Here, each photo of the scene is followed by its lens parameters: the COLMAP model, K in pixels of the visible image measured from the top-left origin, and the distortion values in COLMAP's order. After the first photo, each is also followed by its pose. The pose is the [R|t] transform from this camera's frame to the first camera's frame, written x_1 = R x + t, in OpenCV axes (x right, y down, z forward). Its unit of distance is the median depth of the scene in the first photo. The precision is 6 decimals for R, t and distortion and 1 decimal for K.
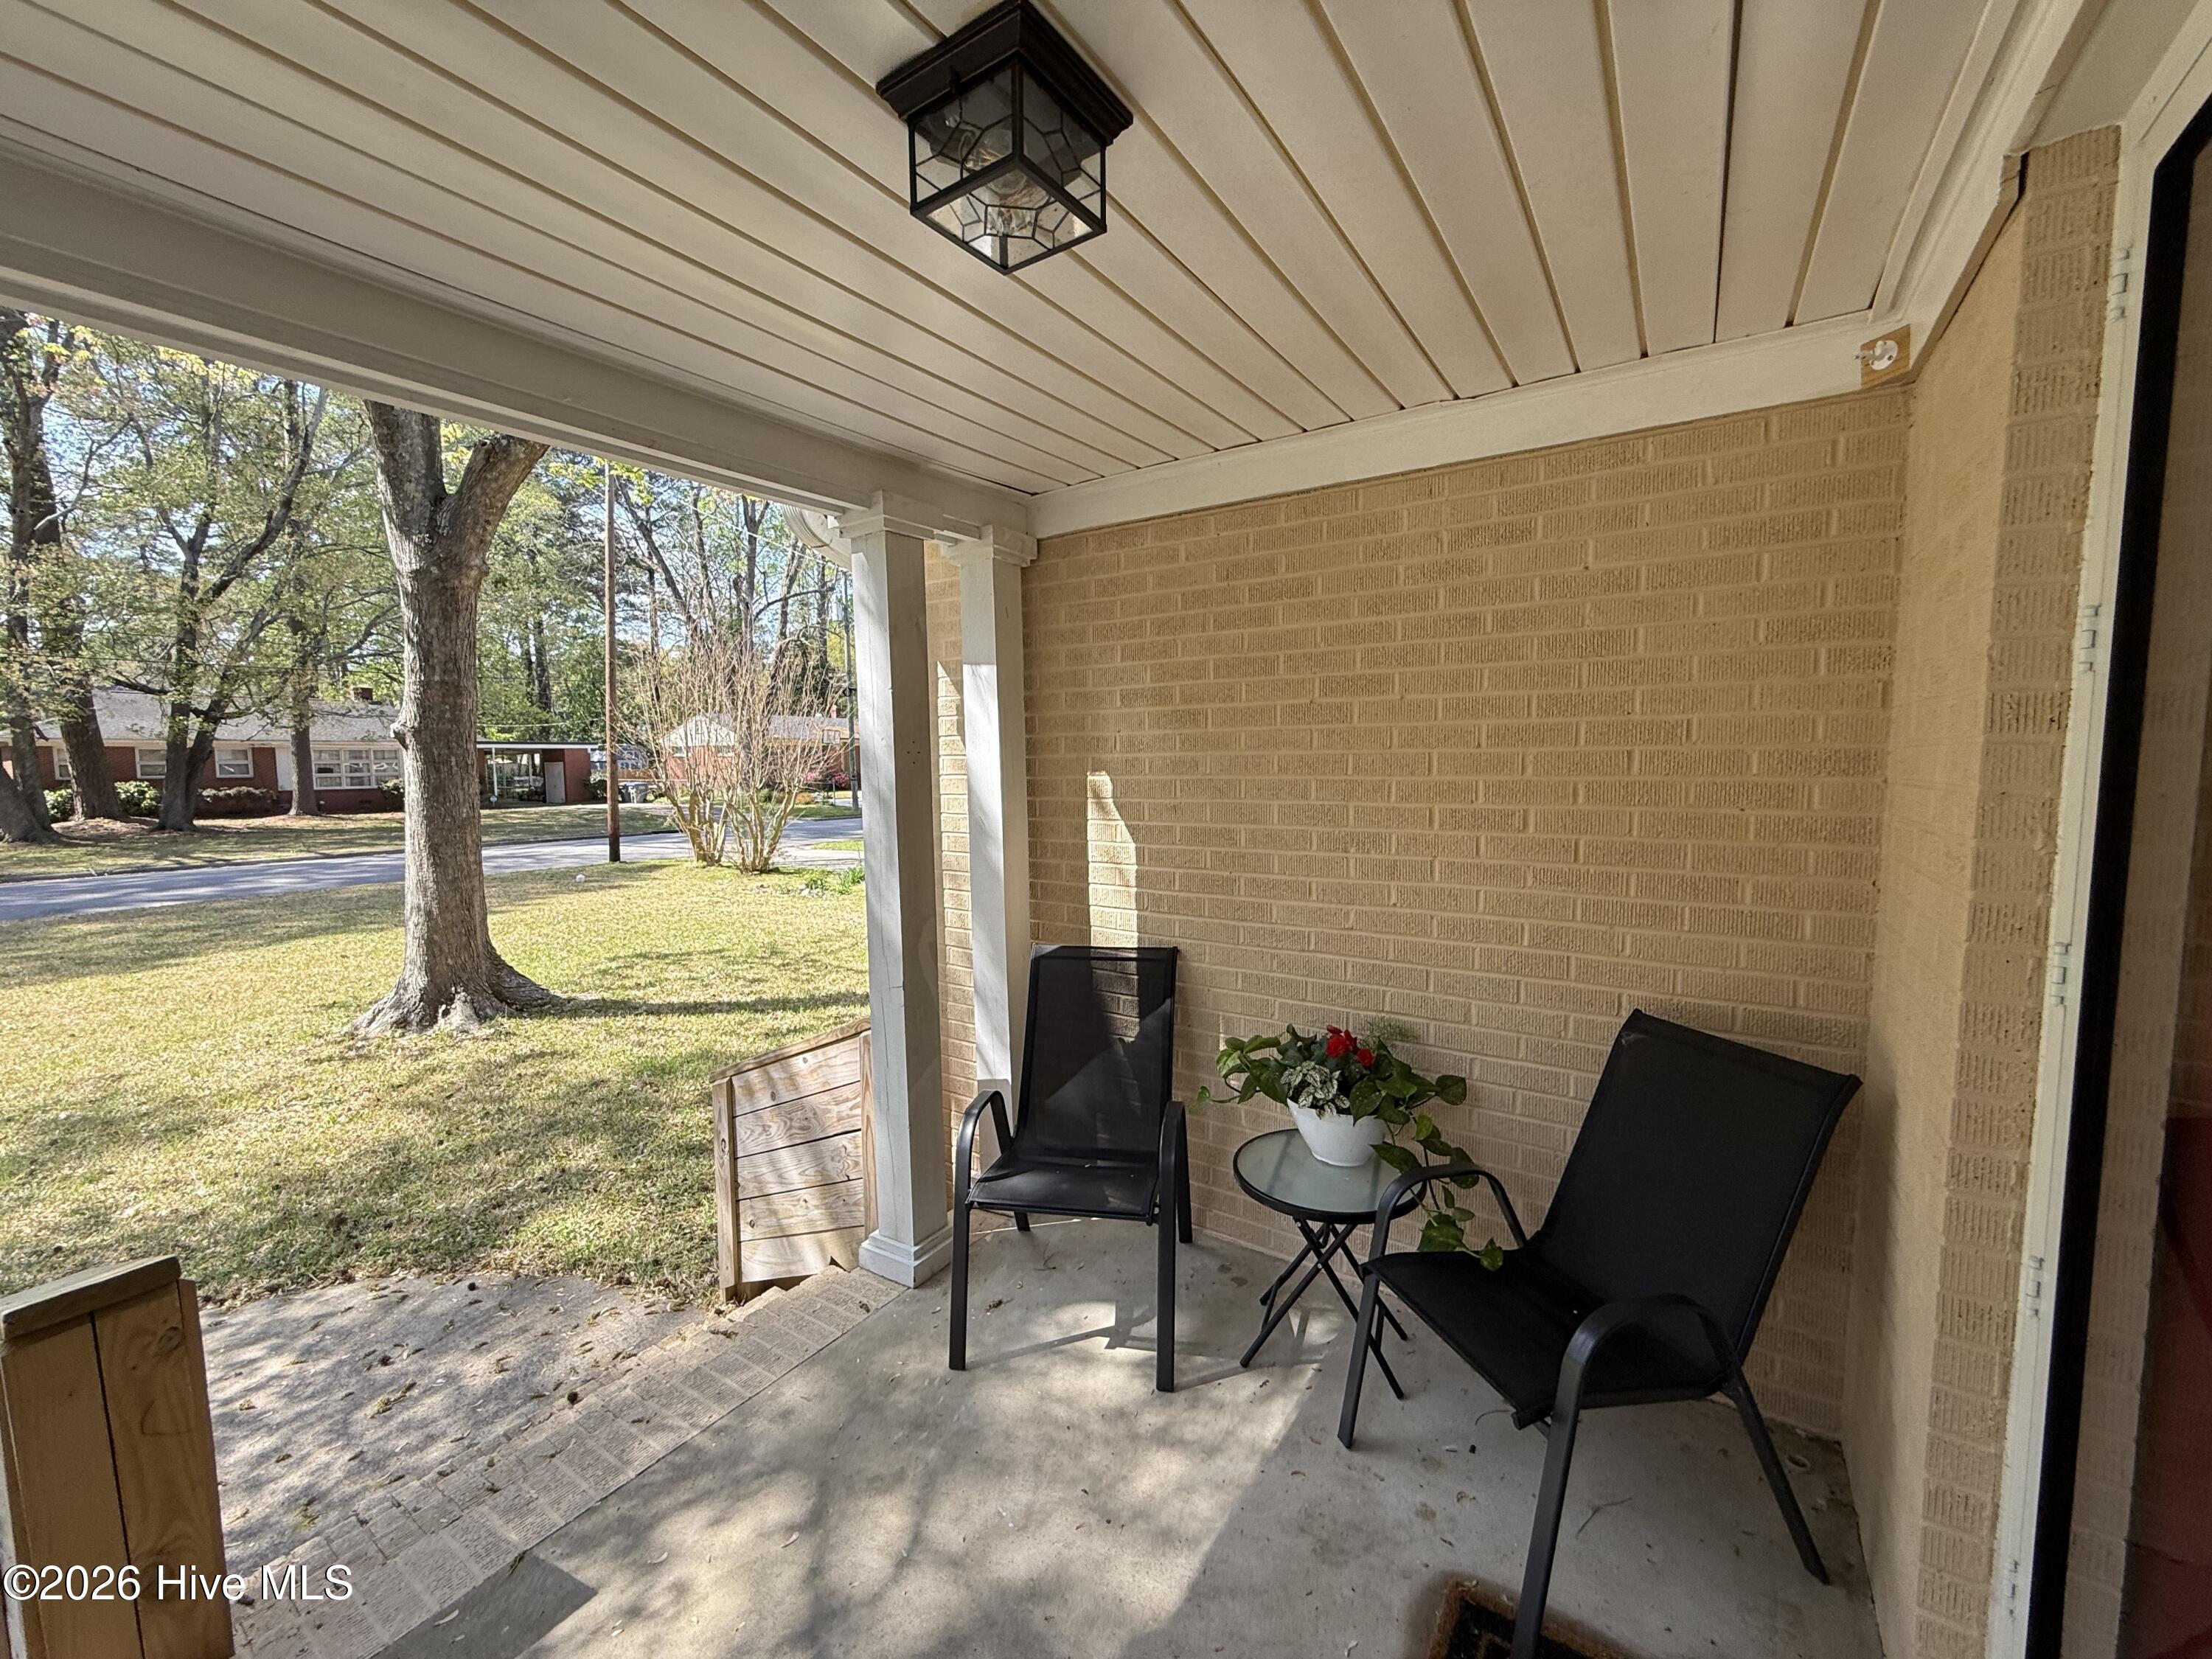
lens RADIAL K [[890.3, 0, 1093.2], [0, 890.3, 826.1], [0, 0, 1]] dist [-0.000529, -0.000402]
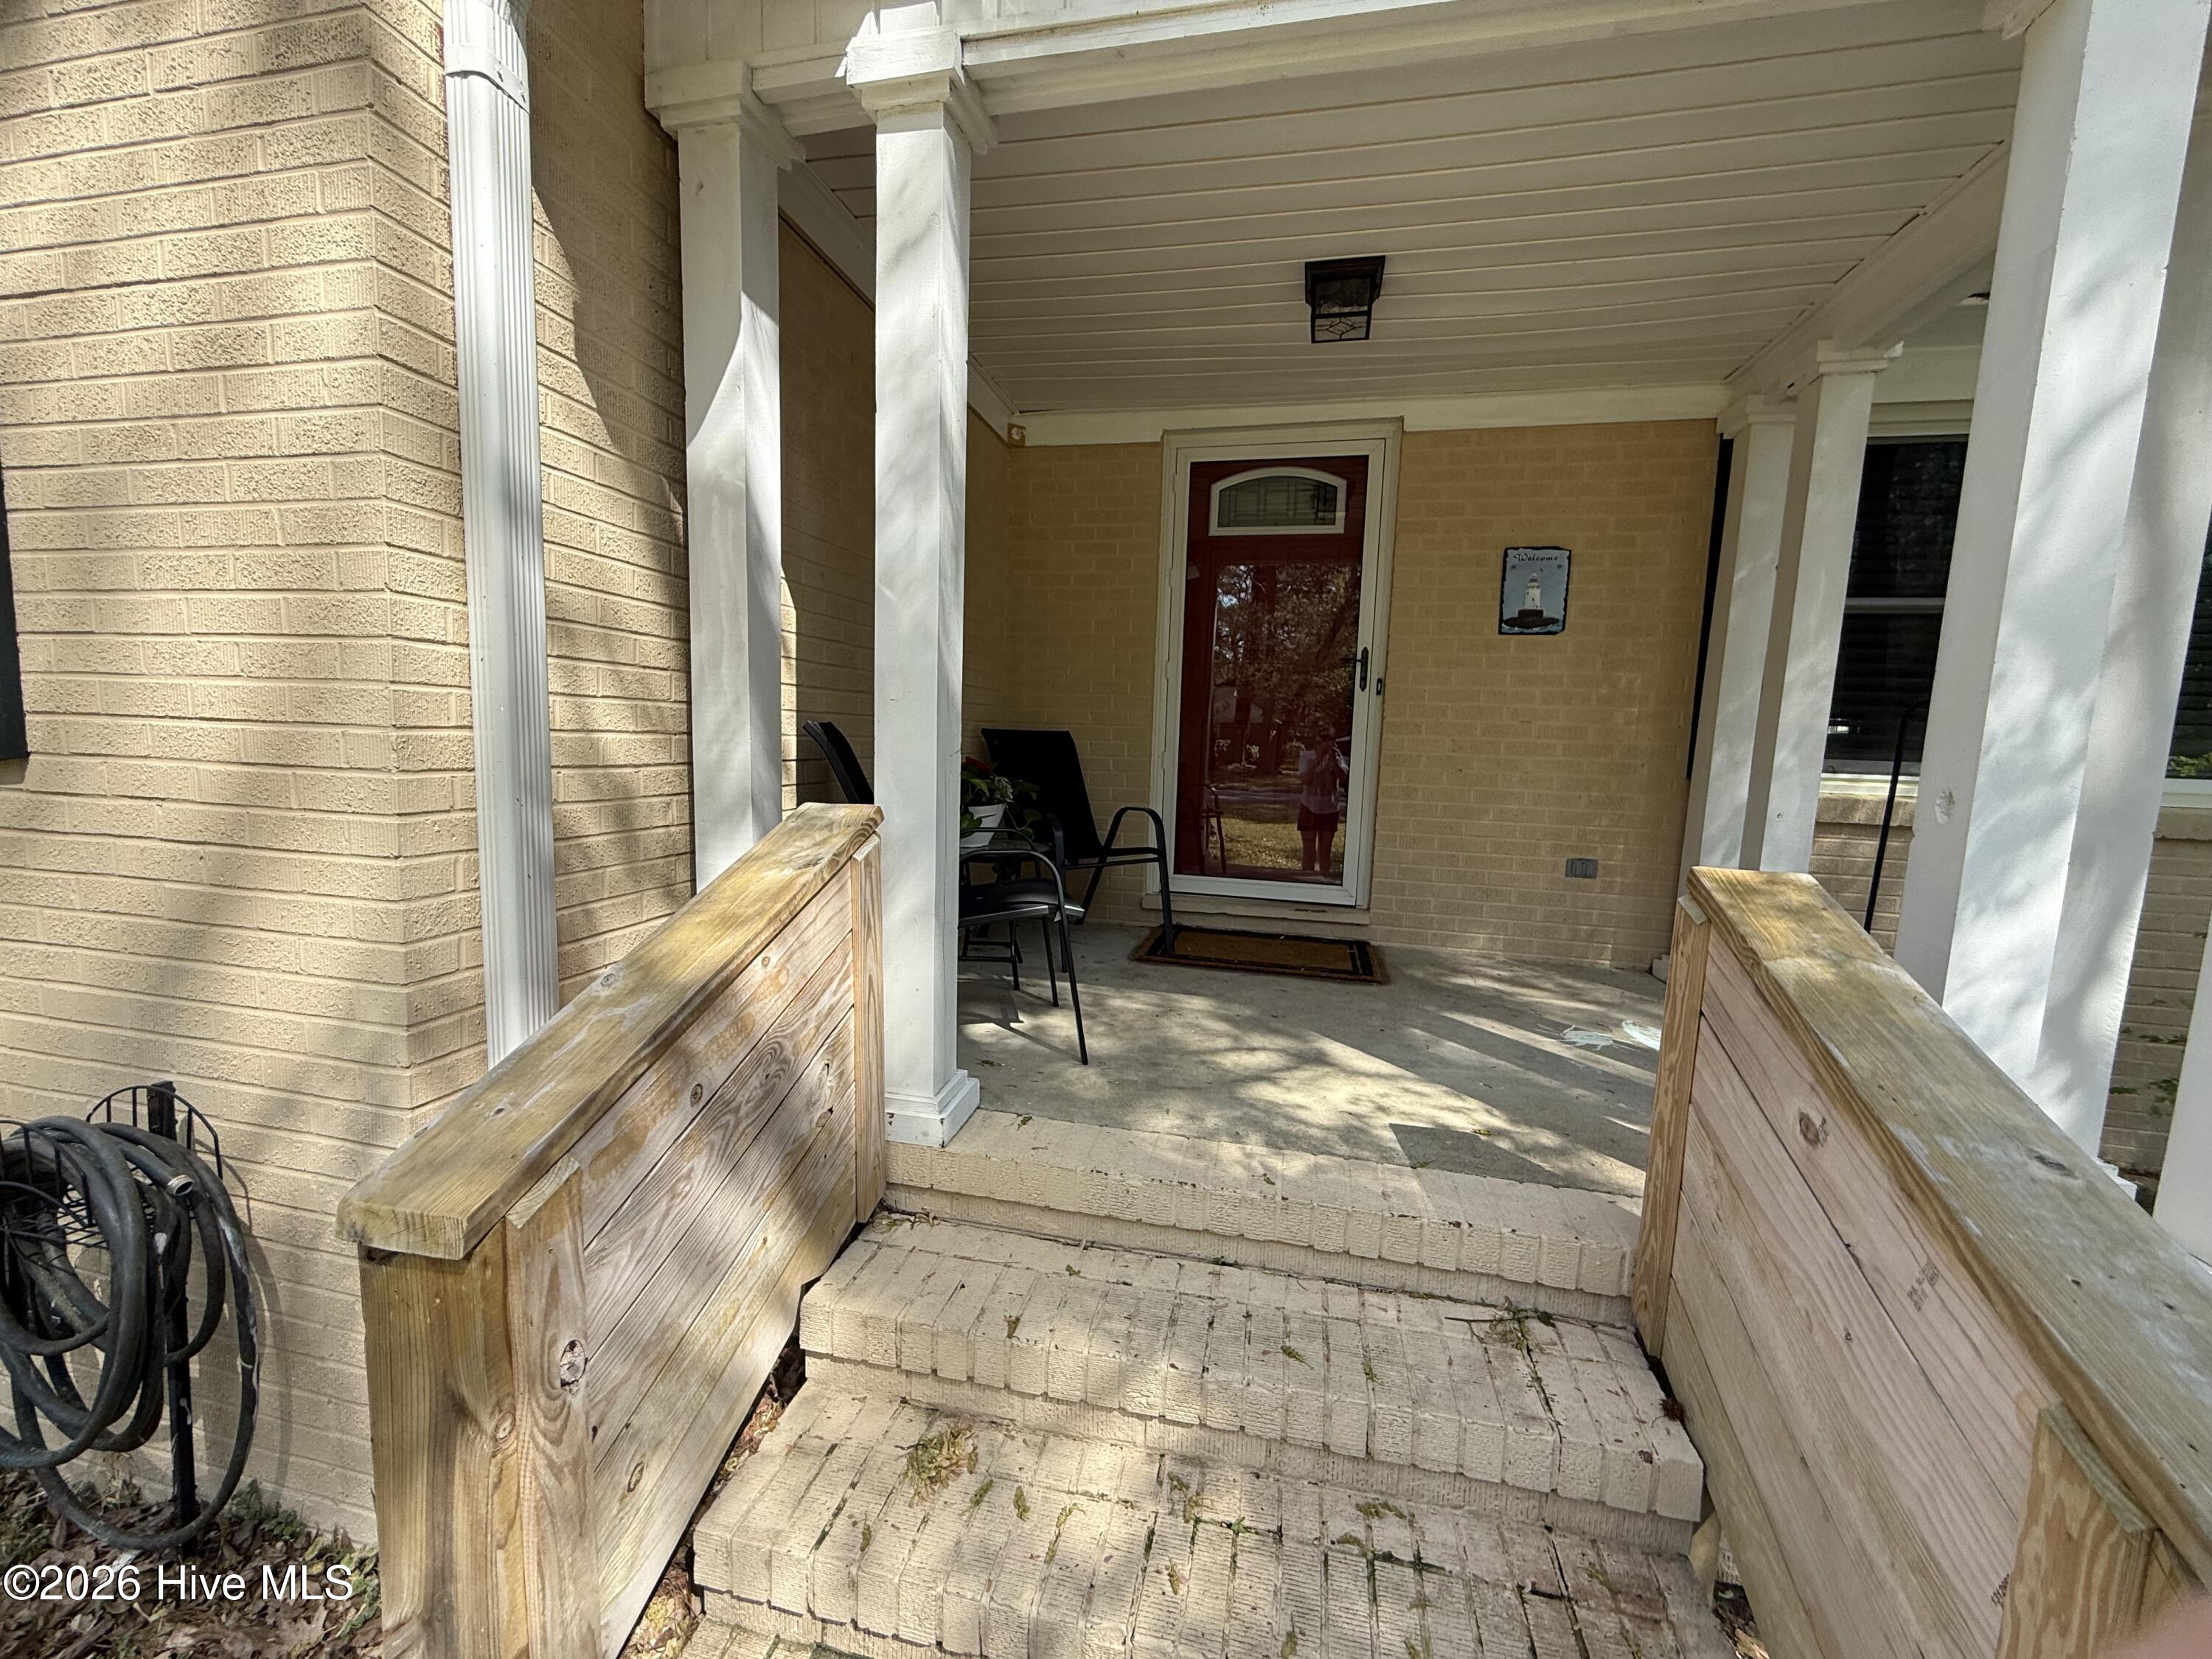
lens RADIAL K [[890.3, 0, 1094.4], [0, 890.3, 837.0], [0, 0, 1]] dist [-0.000529, -0.000402]
pose [[-0.361795, -0.108017, 0.925979, -1.372201], [0.044133, 0.990167, 0.132747, 0.212452], [-0.931213, 0.088893, -0.353470, 1.602468]]
